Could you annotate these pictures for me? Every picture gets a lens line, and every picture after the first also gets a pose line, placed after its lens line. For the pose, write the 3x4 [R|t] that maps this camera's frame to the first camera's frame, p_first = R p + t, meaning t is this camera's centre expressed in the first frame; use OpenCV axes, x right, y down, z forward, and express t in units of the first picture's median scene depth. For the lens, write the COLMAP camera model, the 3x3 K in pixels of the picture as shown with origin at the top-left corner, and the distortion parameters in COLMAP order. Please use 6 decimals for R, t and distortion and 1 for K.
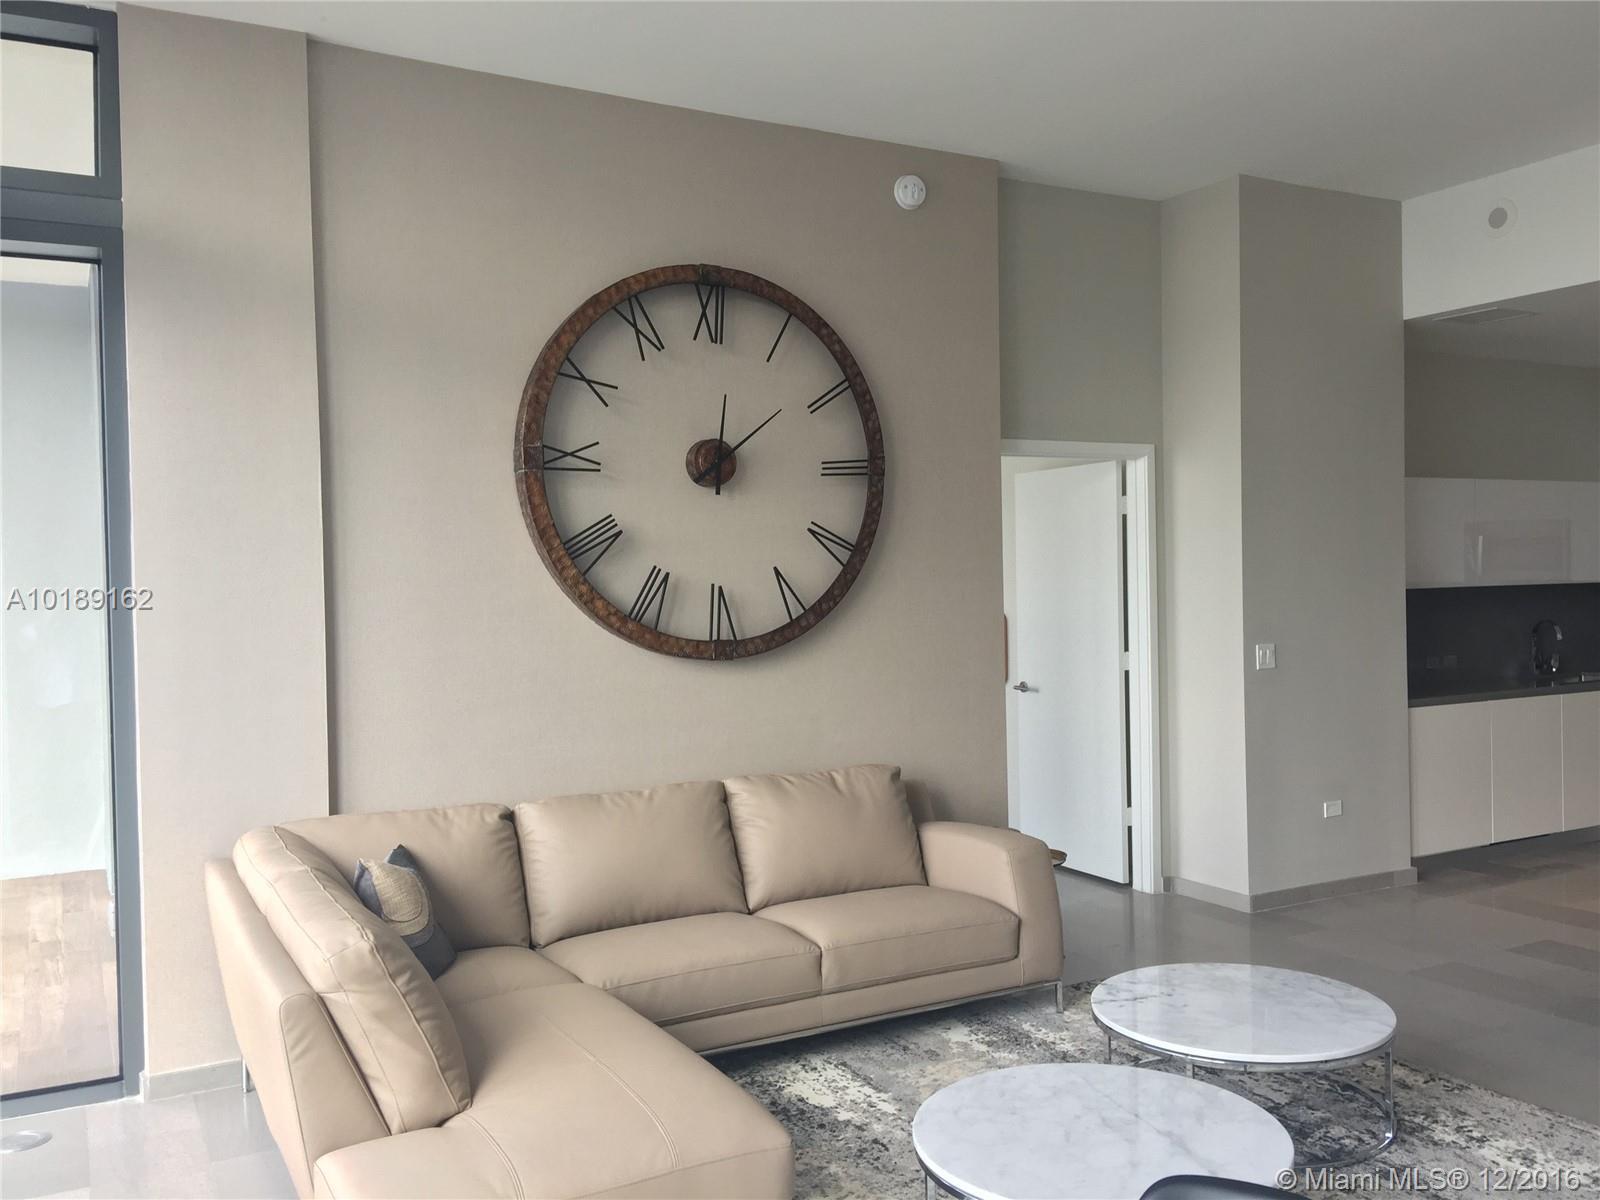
lens RADIAL K [[1352.4, 0, 800.5], [0, 1352.4, 602.6], [0, 0, 1]] dist [0.040339, -0.061232]
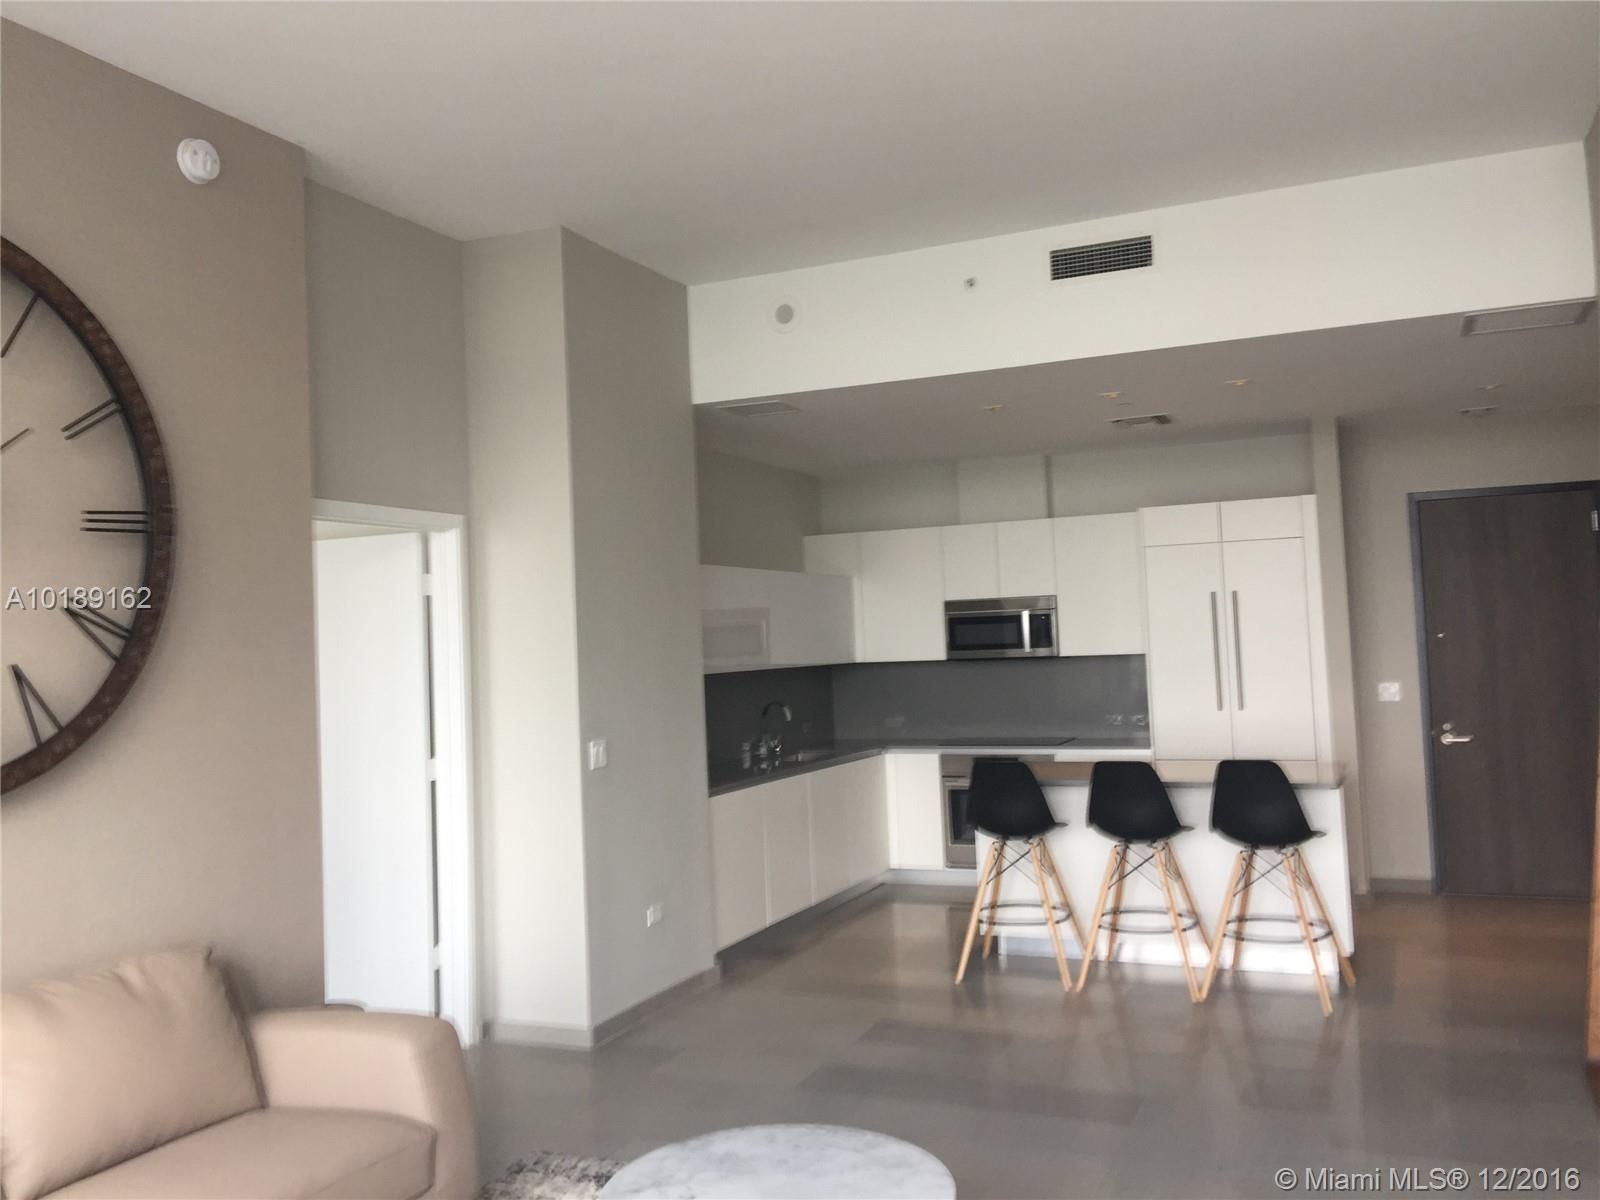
lens RADIAL K [[1352.4, 0, 805.3], [0, 1352.4, 592.9], [0, 0, 1]] dist [0.040339, -0.061232]
pose [[0.780969, 0.015173, 0.624385, -0.126804], [0.029921, 0.997648, -0.061668, -0.008561], [-0.623852, 0.066843, 0.778679, 0.229045]]
